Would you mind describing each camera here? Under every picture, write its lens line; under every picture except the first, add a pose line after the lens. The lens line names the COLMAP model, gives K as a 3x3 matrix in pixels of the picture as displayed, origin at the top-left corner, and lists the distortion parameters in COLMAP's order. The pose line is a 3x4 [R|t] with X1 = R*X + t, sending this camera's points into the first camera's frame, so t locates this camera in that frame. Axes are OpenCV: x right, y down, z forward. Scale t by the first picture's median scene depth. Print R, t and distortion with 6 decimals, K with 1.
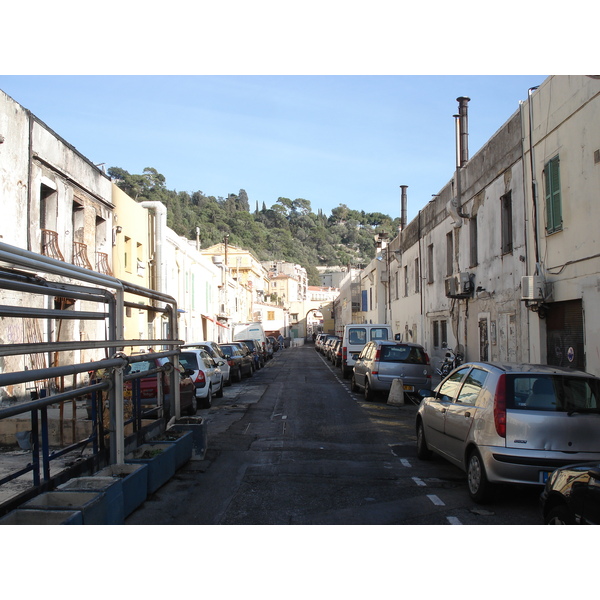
lens RADIAL K [[677.9, 0, 299.7], [0, 677.9, 300.7], [0, 0, 1]] dist [-0.100616, 0.000000]
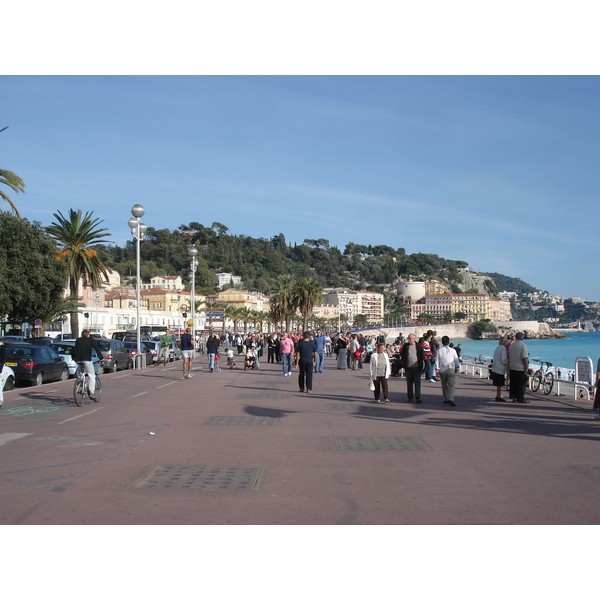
lens RADIAL K [[677.9, 0, 300.3], [0, 677.9, 300.4], [0, 0, 1]] dist [-0.100616, 0.000000]
pose [[0.990011, 0.001466, -0.140984, 0.162326], [-0.001297, 0.999998, 0.001285, -0.022568], [0.140986, -0.001090, 0.990011, -0.435584]]
